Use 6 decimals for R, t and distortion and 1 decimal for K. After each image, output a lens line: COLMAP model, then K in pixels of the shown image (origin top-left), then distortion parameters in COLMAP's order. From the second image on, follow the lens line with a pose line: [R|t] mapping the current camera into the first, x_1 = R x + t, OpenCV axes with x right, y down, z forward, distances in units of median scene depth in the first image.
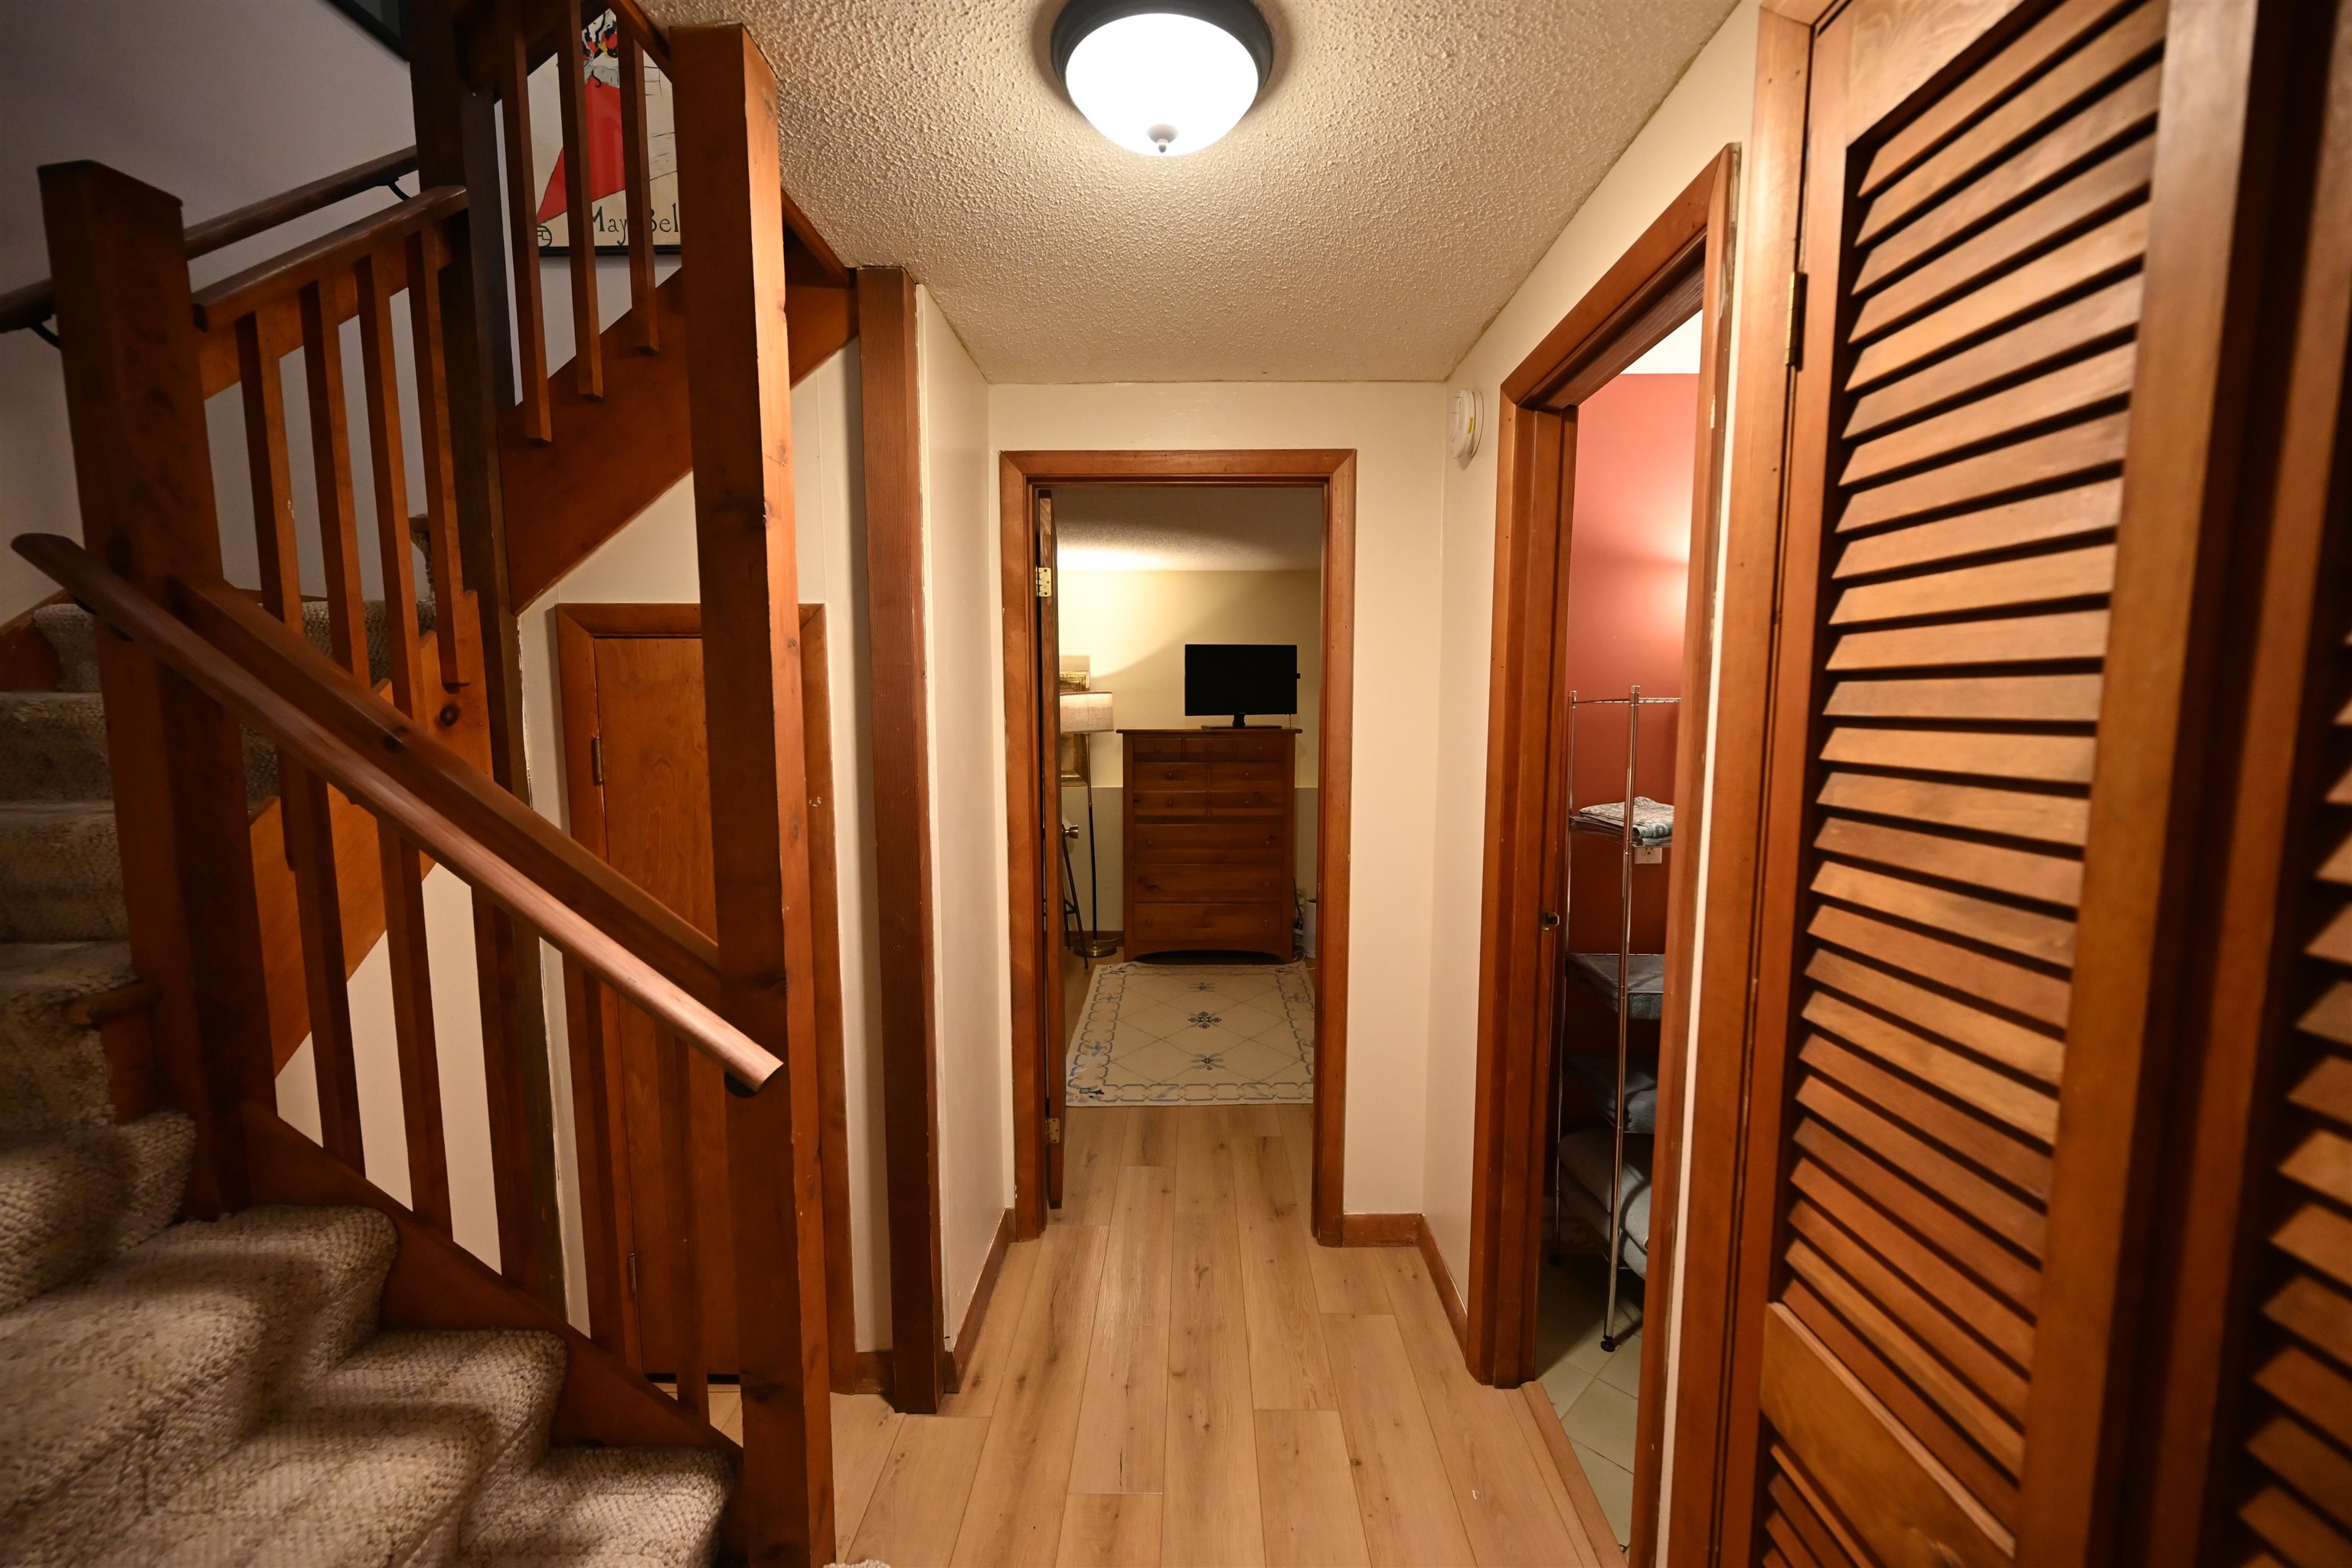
lens RADIAL K [[914.5, 0, 1181.9], [0, 914.5, 786.5], [0, 0, 1]] dist [-0.000947, -0.000456]
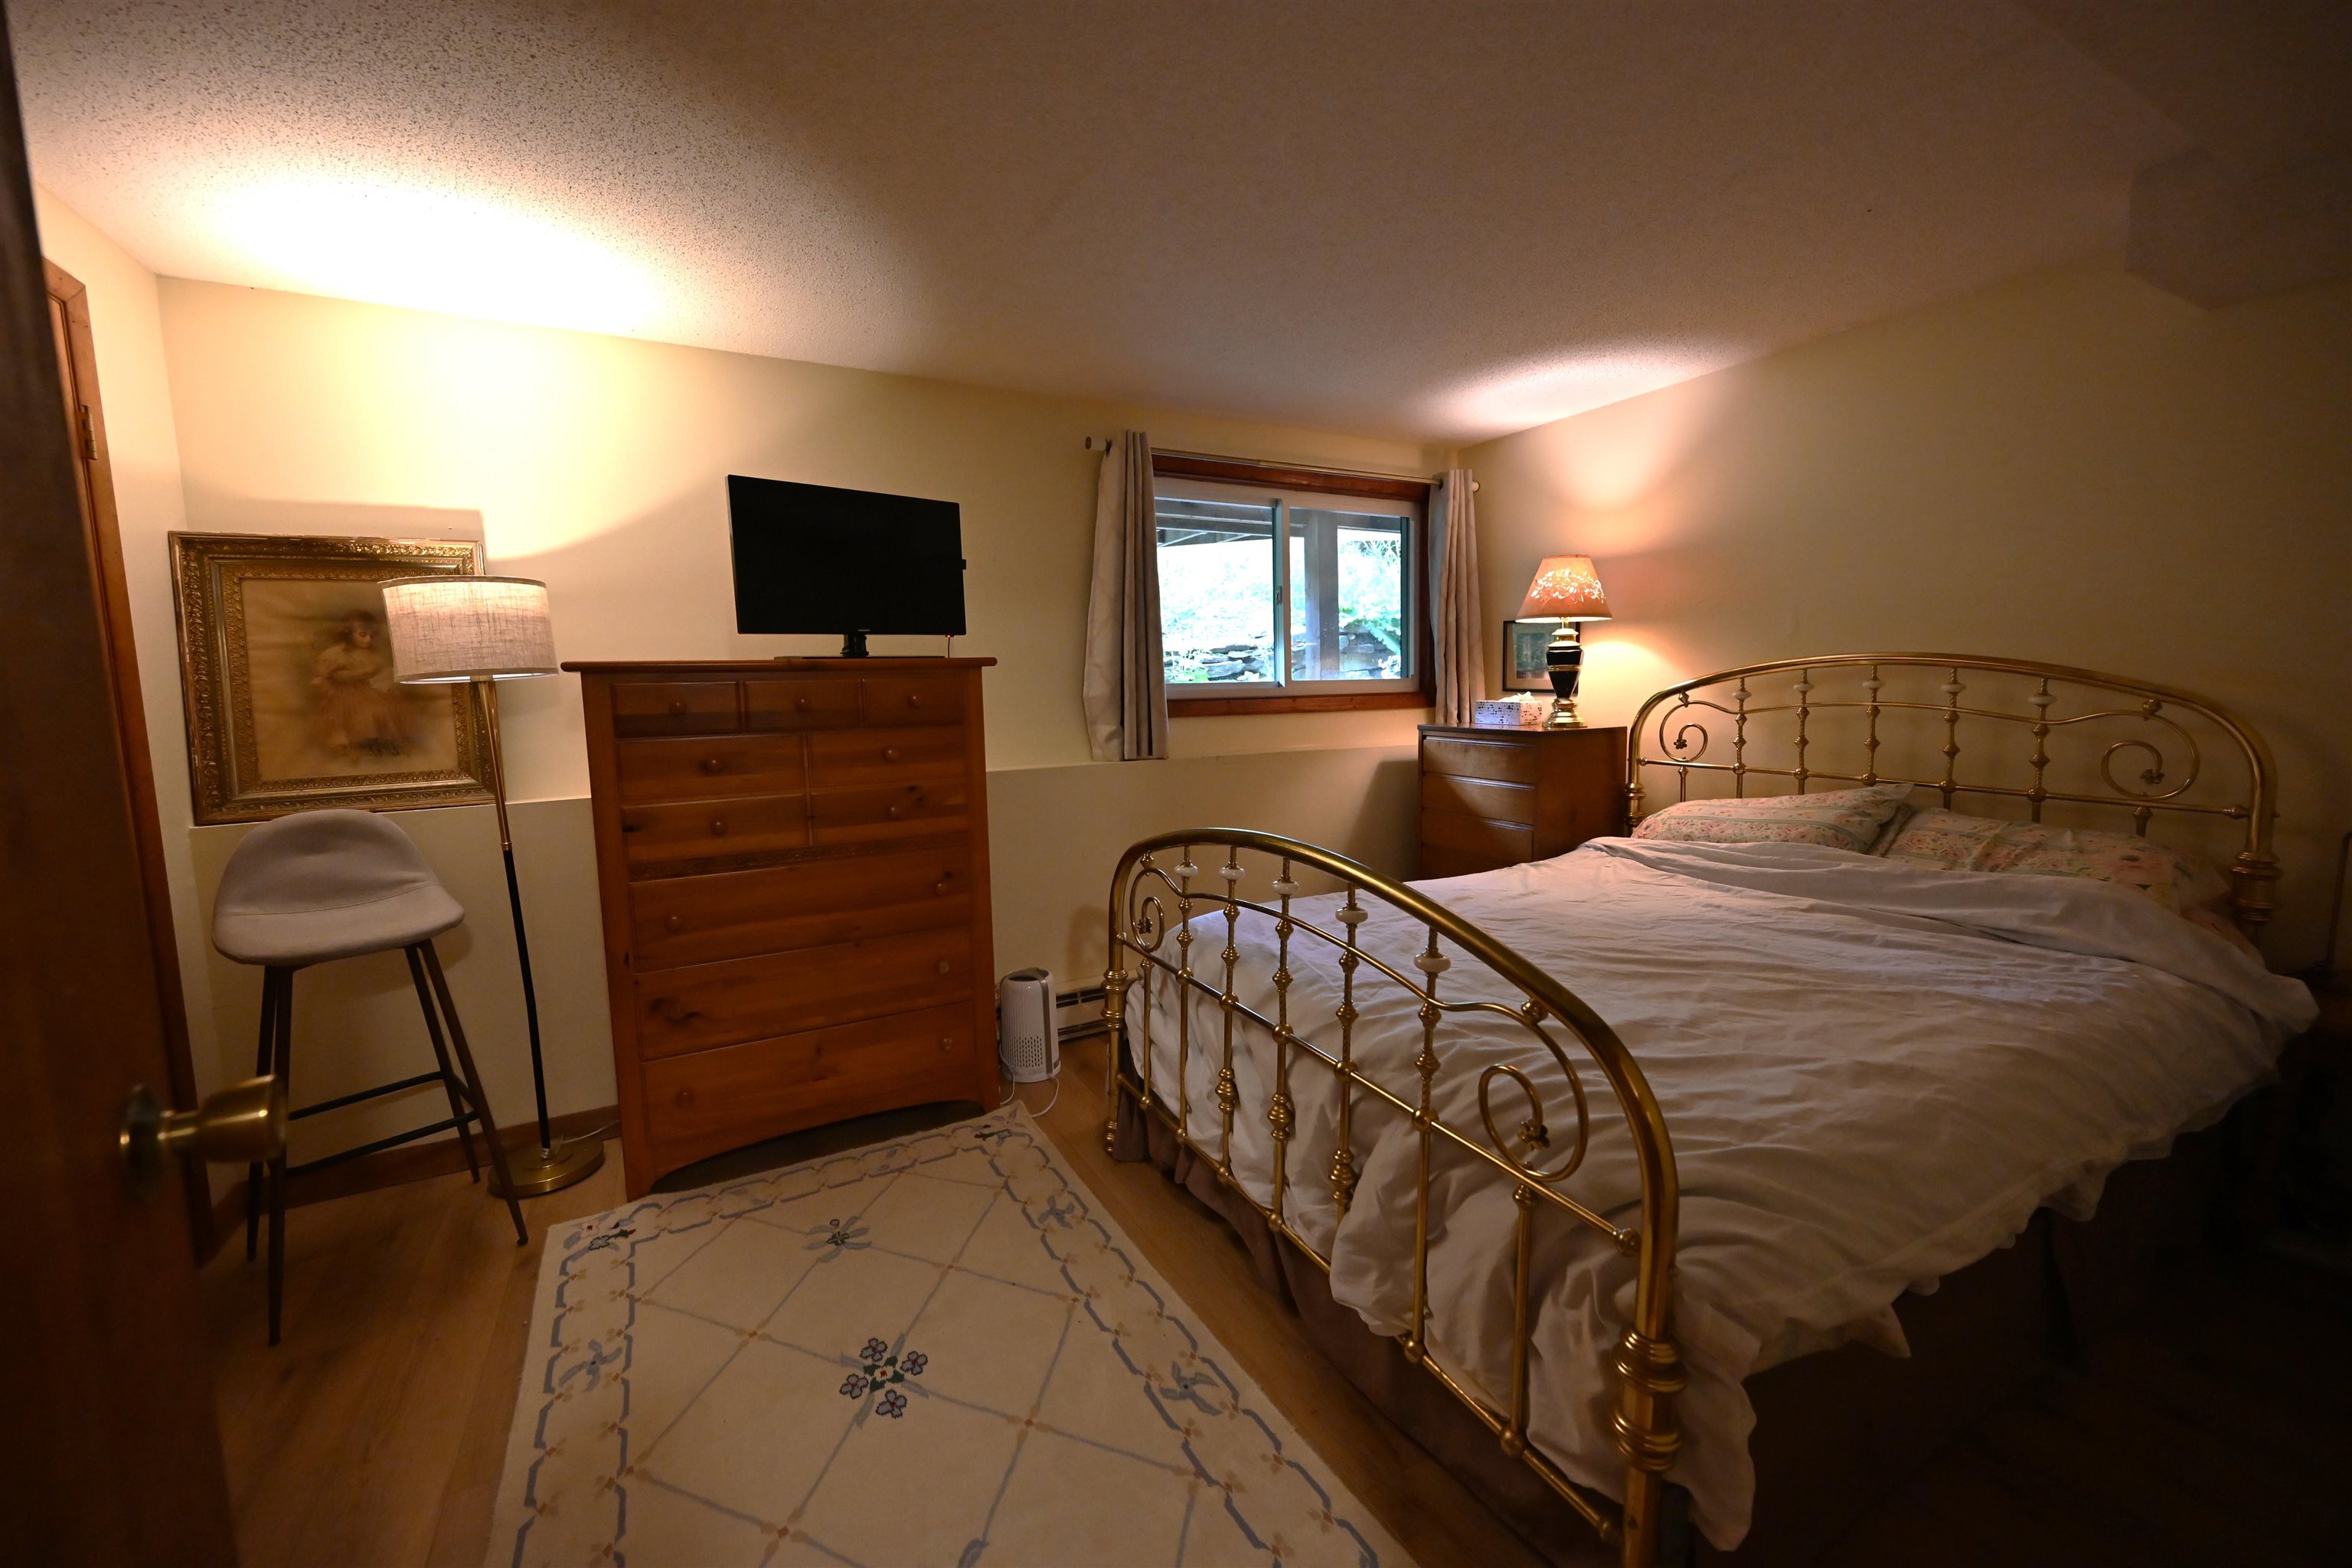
lens RADIAL K [[914.5, 0, 1169.6], [0, 914.5, 772.1], [0, 0, 1]] dist [-0.000947, -0.000456]
pose [[0.874759, -0.068448, 0.479699, -0.031851], [0.064844, 0.997604, 0.024101, -0.004799], [-0.480200, 0.010023, 0.877102, 0.491285]]
